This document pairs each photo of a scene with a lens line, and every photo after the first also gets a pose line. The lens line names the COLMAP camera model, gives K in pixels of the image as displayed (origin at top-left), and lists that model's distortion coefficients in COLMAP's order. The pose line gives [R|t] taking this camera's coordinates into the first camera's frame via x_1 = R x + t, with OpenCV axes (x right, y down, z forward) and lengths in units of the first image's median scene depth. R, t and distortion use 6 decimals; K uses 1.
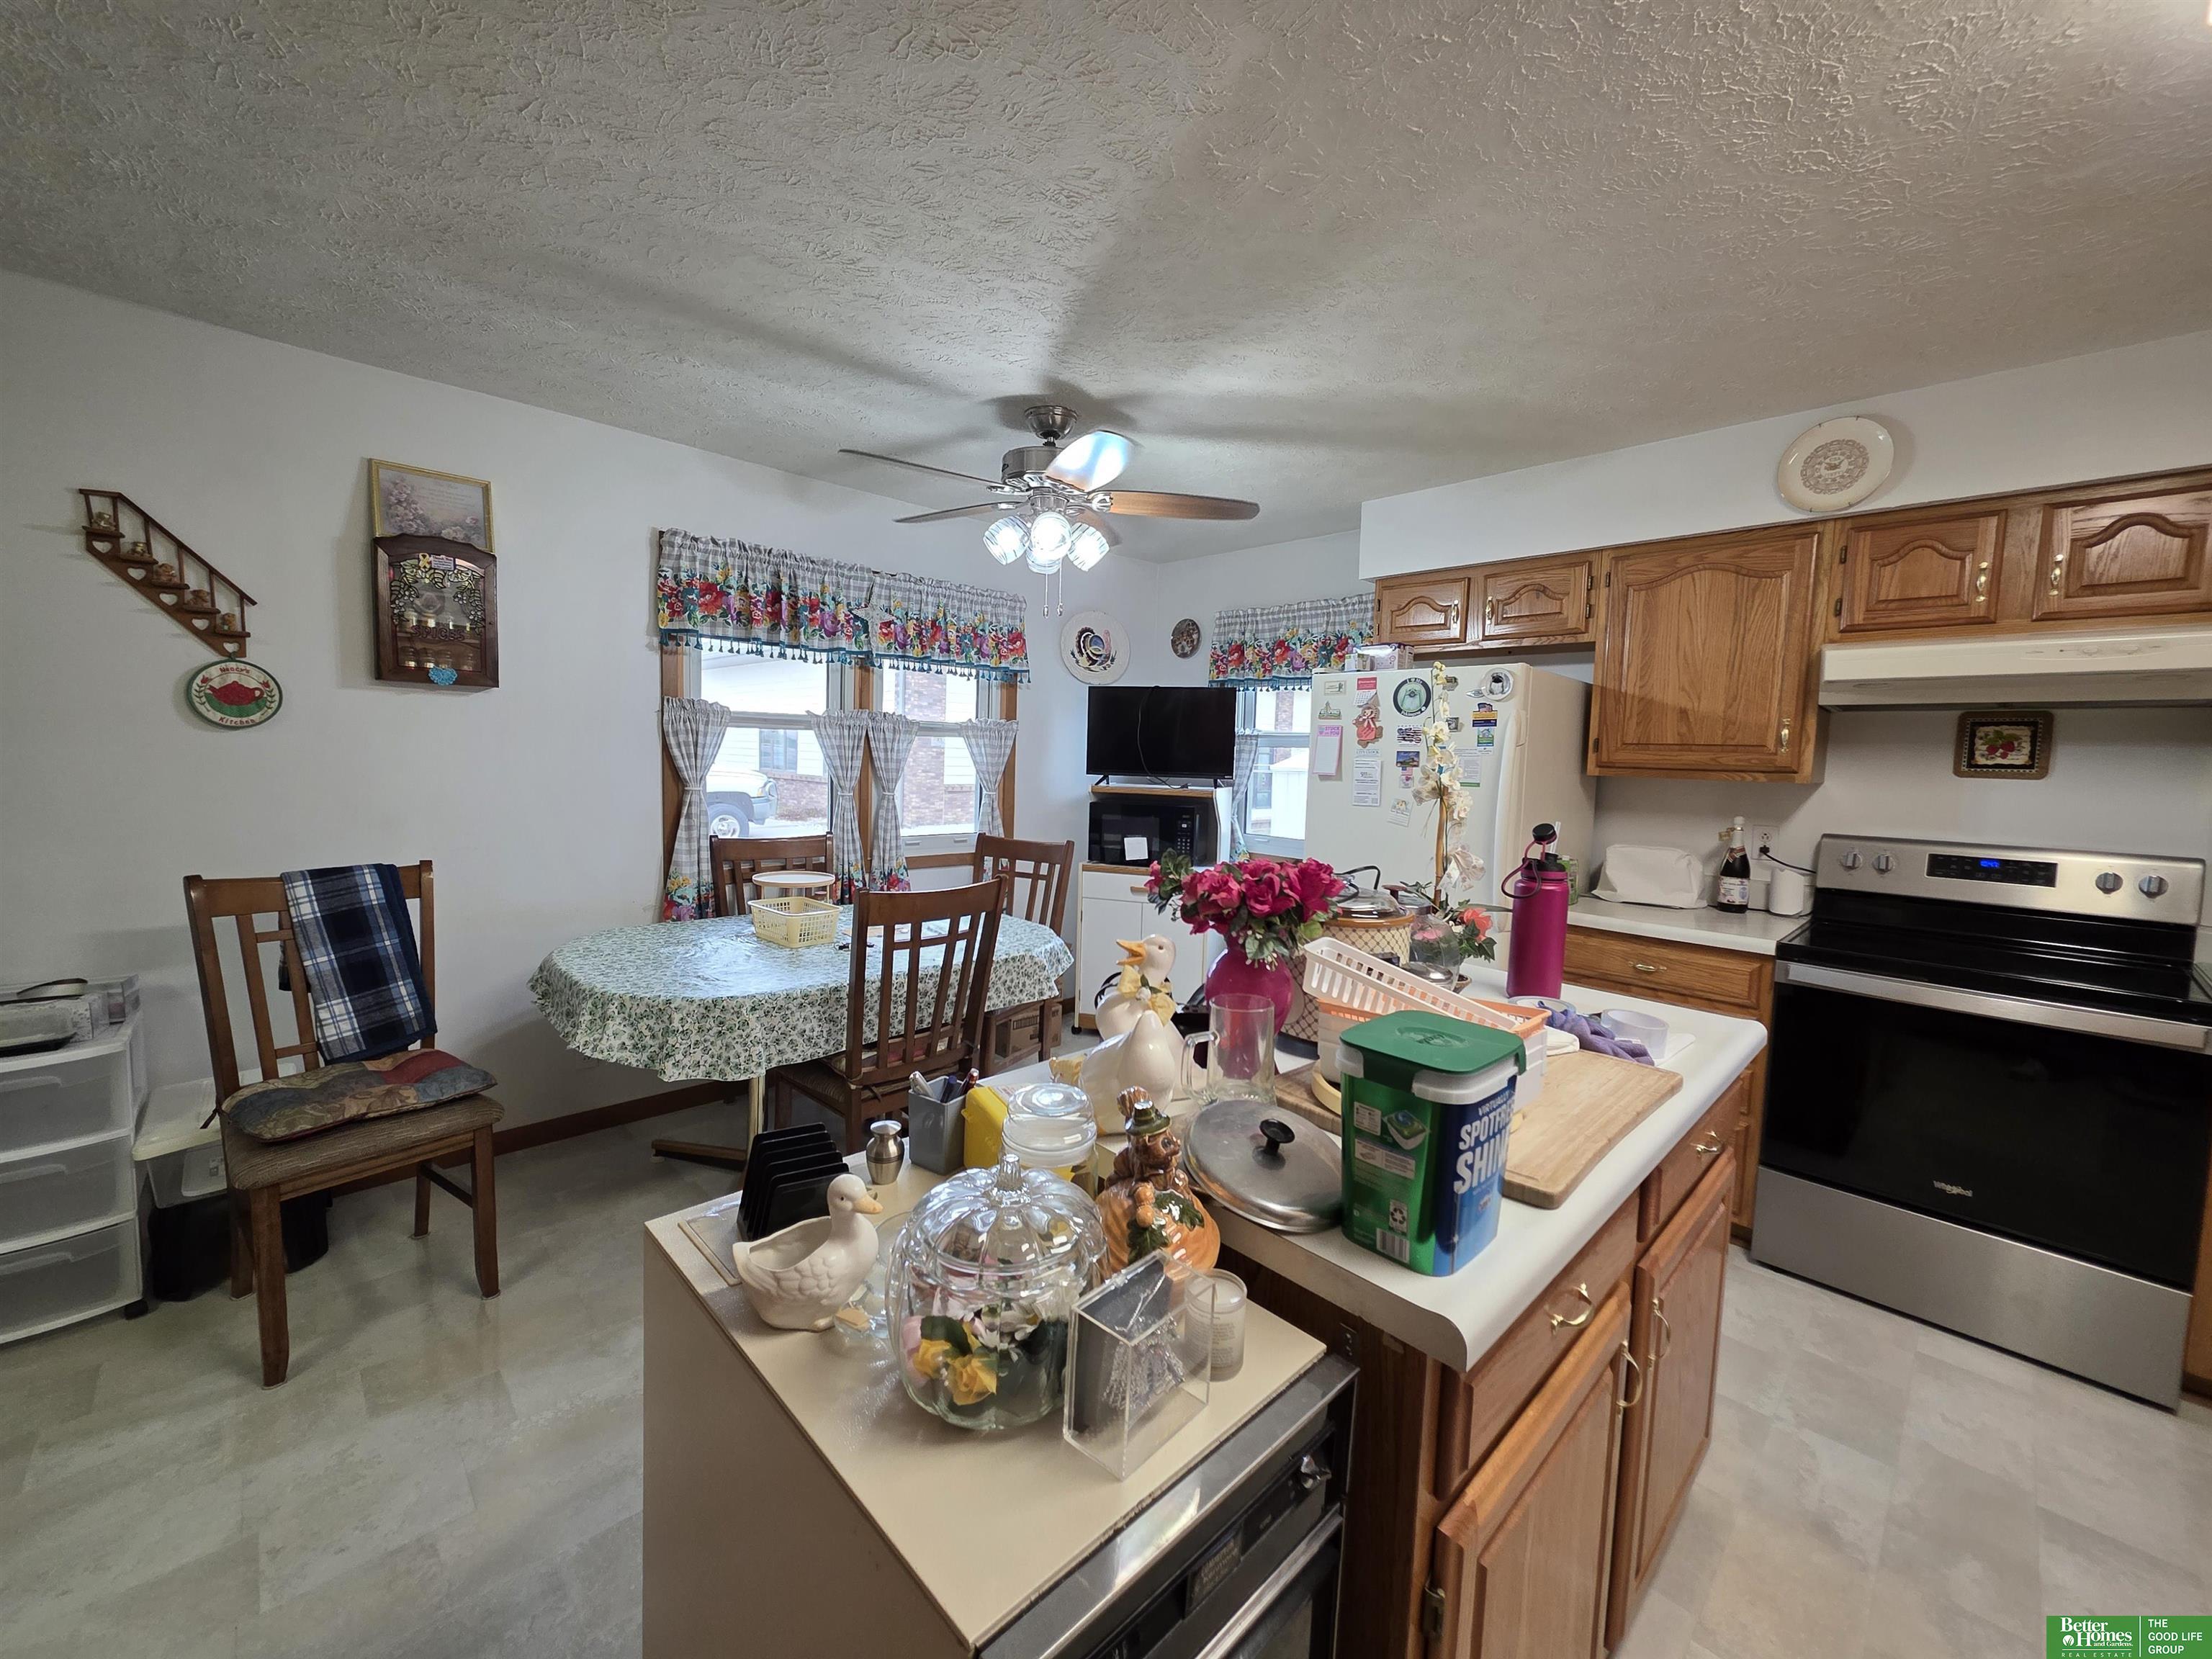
lens RADIAL K [[877.1, 0, 1110.7], [0, 877.1, 822.2], [0, 0, 1]] dist [0.003738, -0.001057]
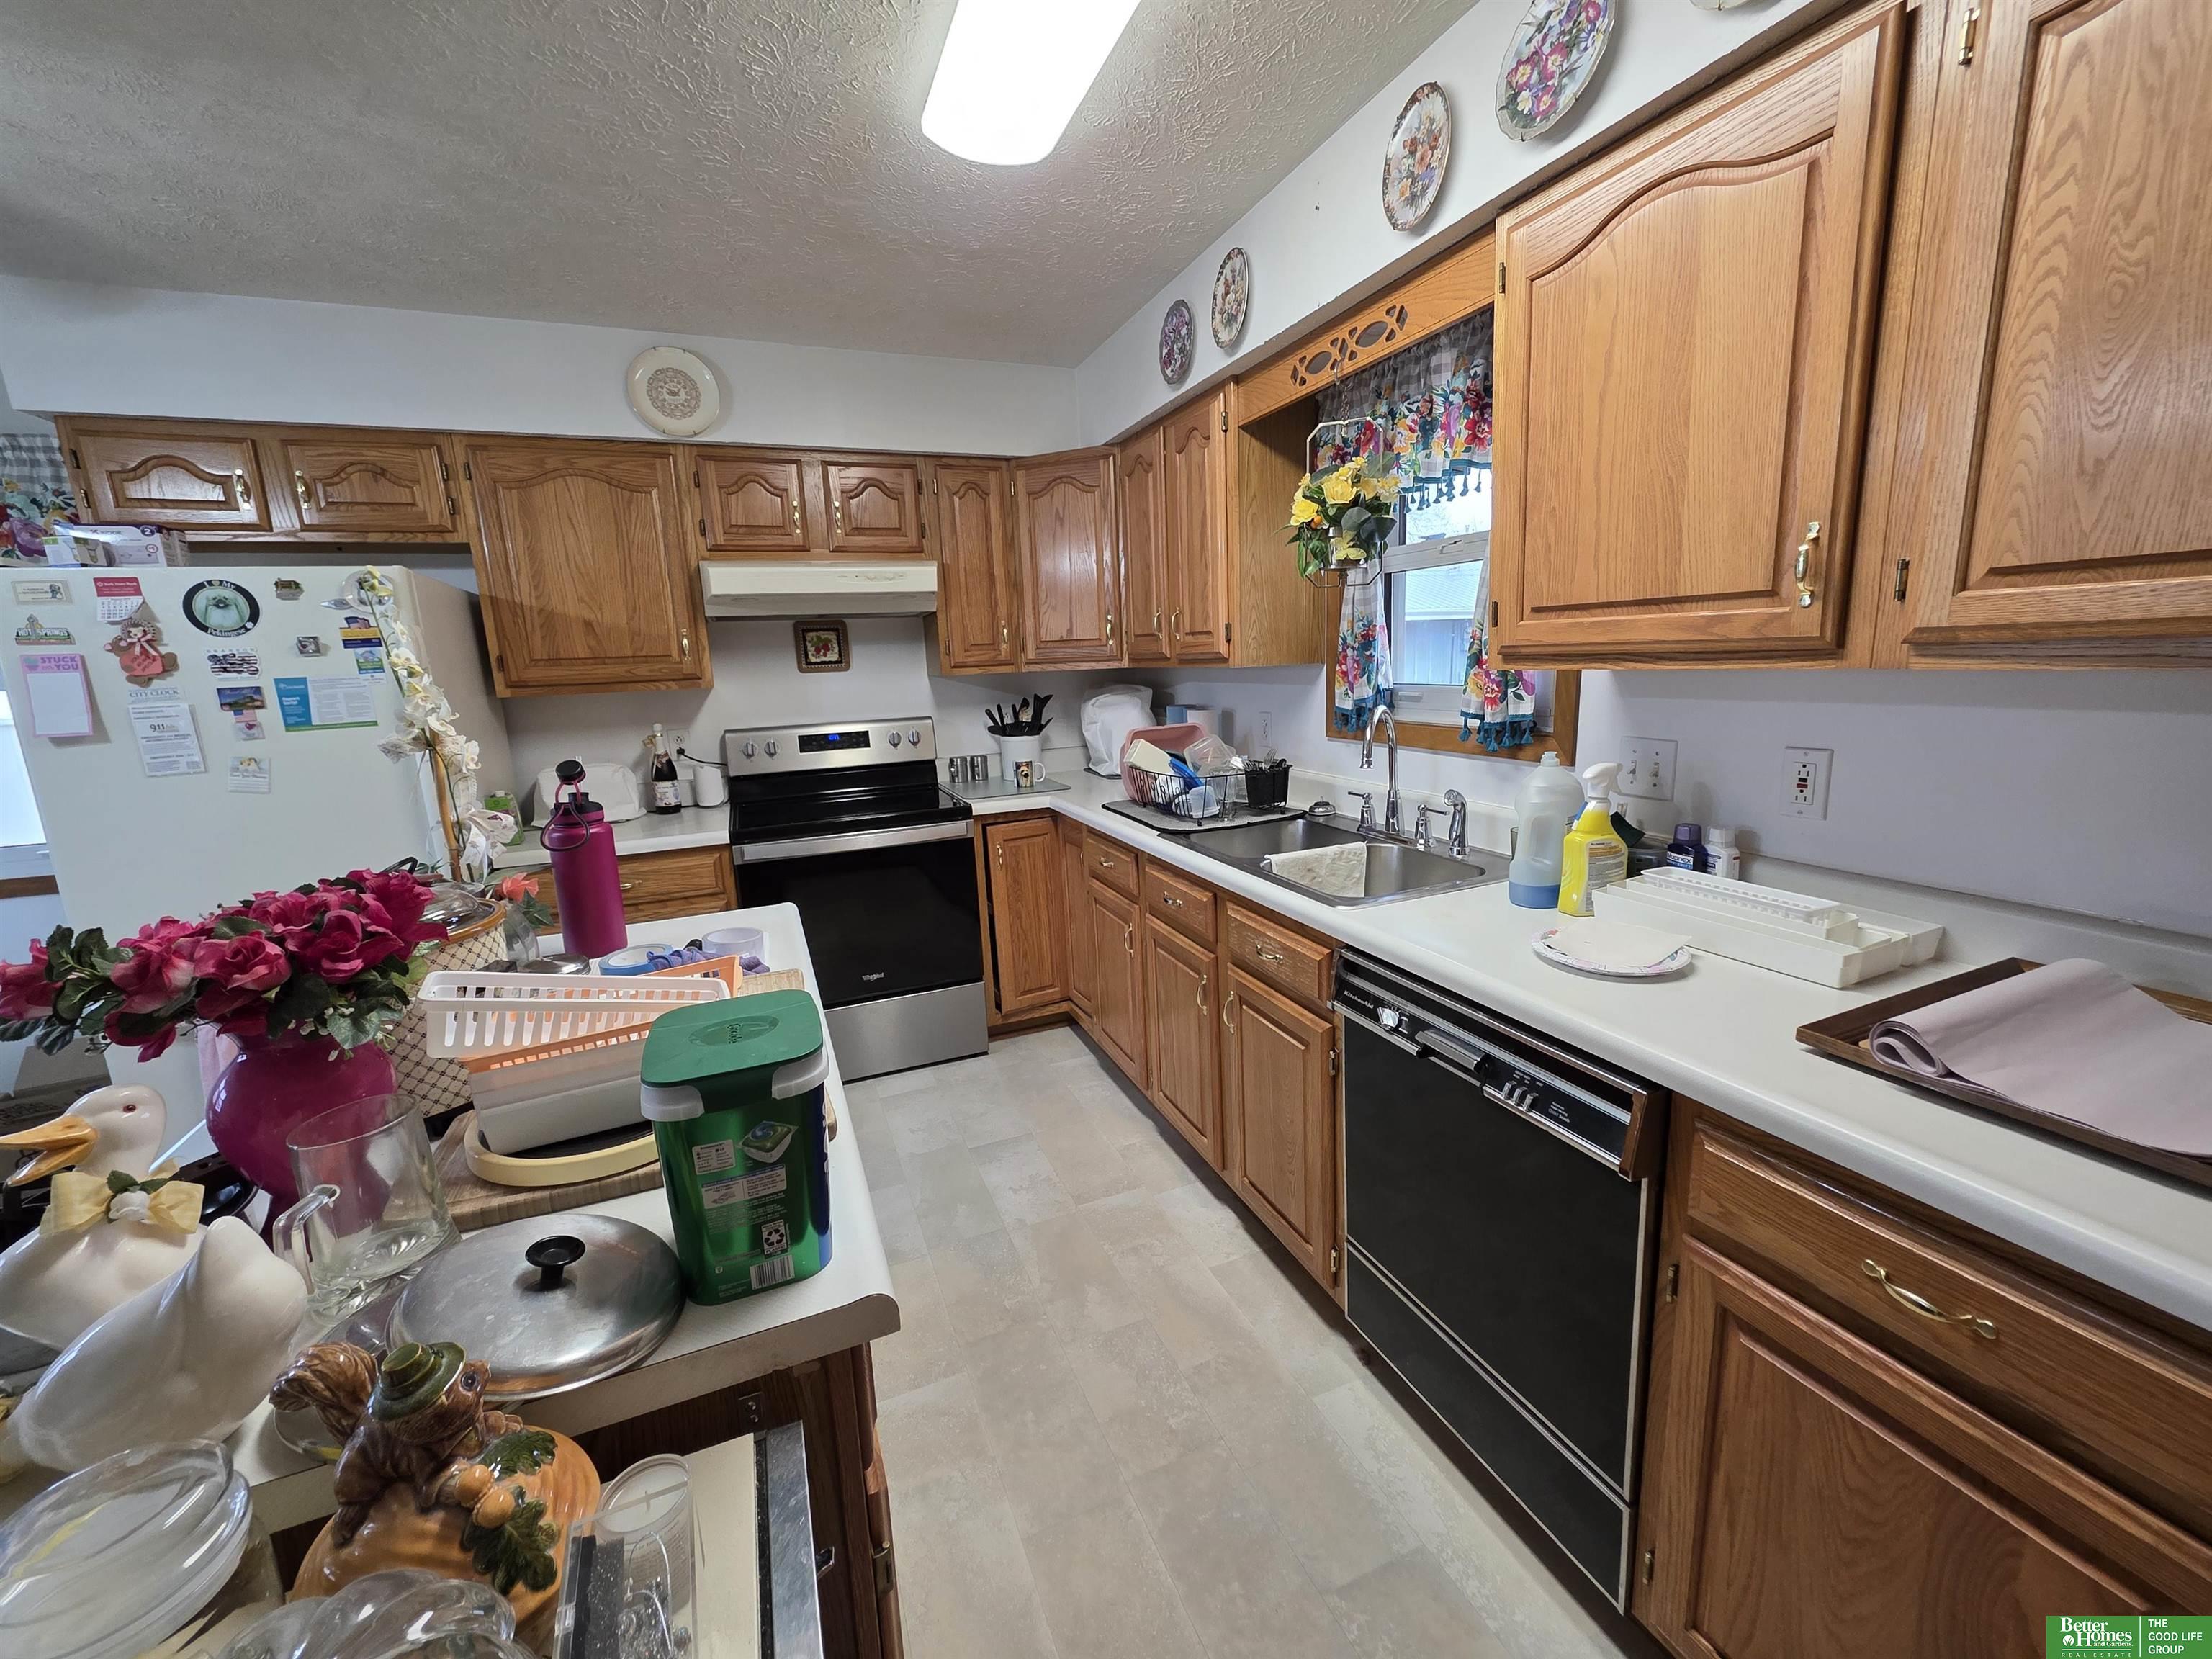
lens RADIAL K [[877.1, 0, 1111.8], [0, 877.1, 820.6], [0, 0, 1]] dist [0.003738, -0.001057]
pose [[0.359747, -0.220380, 0.906650, -0.077483], [0.126010, 0.974279, 0.186820, -0.022922], [-0.924502, 0.047039, 0.378265, 0.106744]]
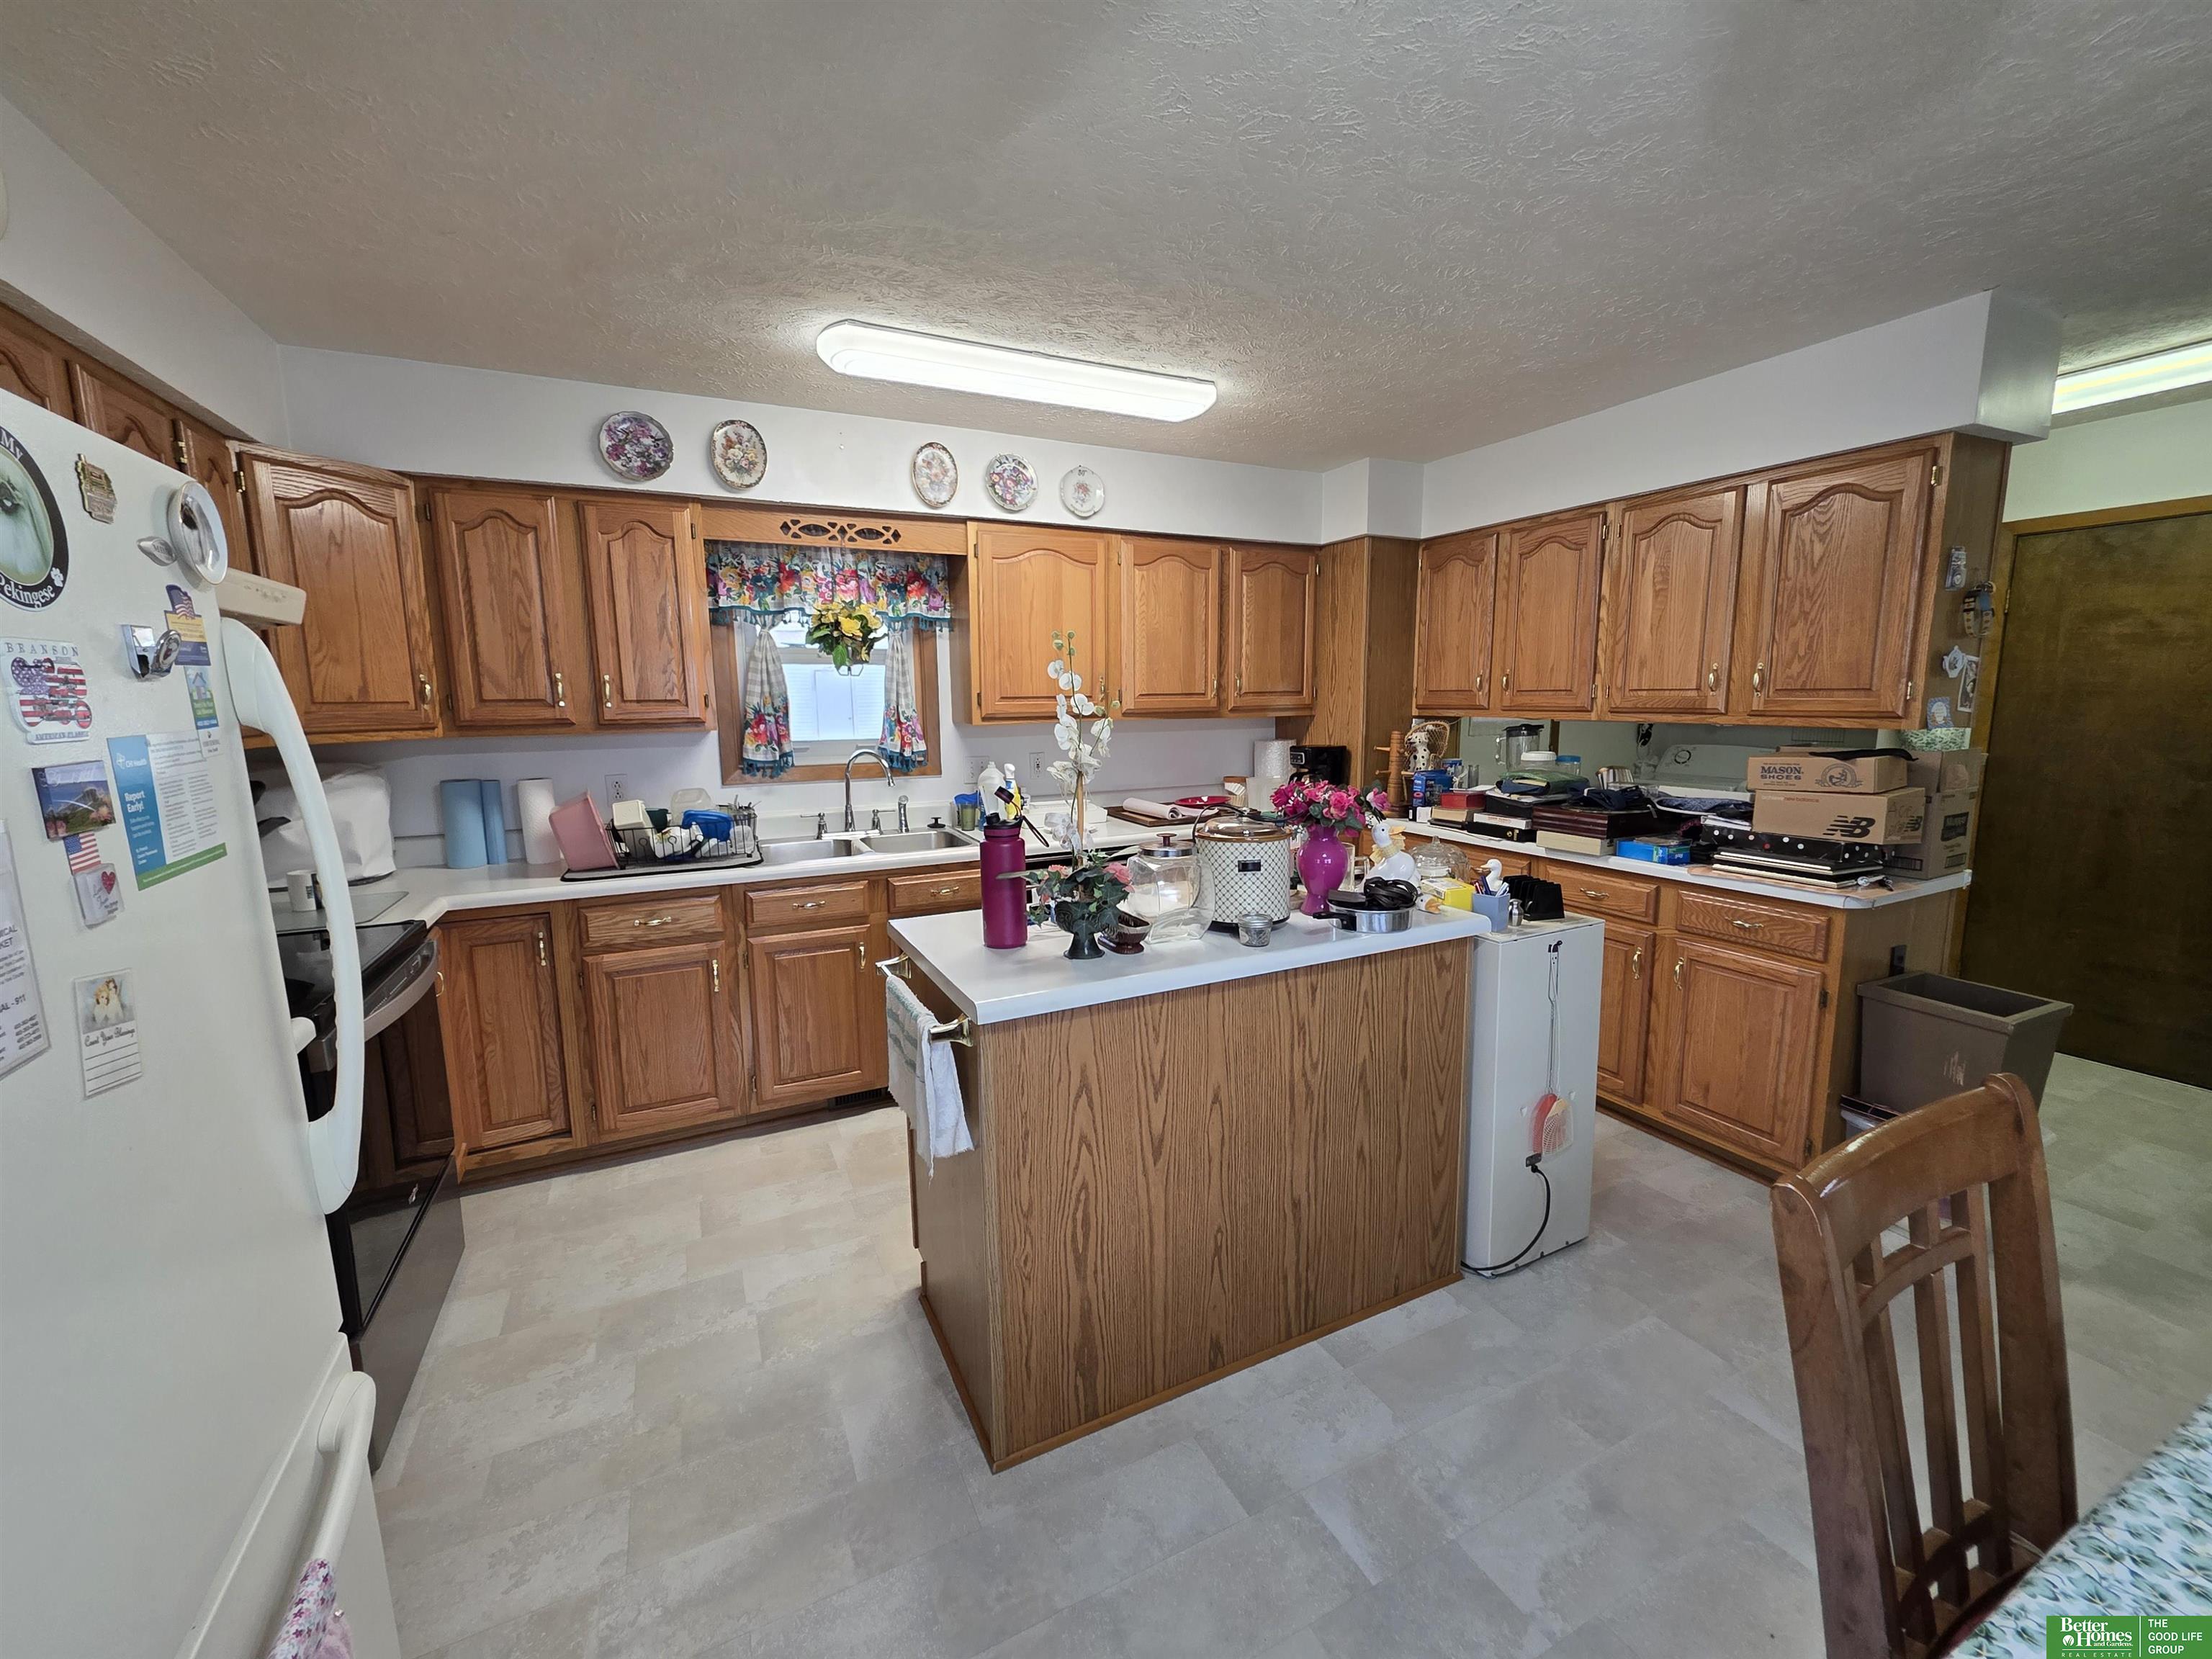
lens RADIAL K [[877.1, 0, 1096.9], [0, 877.1, 823.9], [0, 0, 1]] dist [0.003738, -0.001057]
pose [[-0.950444, -0.063677, 0.304304, 0.031280], [0.007908, 0.973532, 0.228416, -0.131545], [-0.310794, 0.219503, -0.924784, 1.295225]]
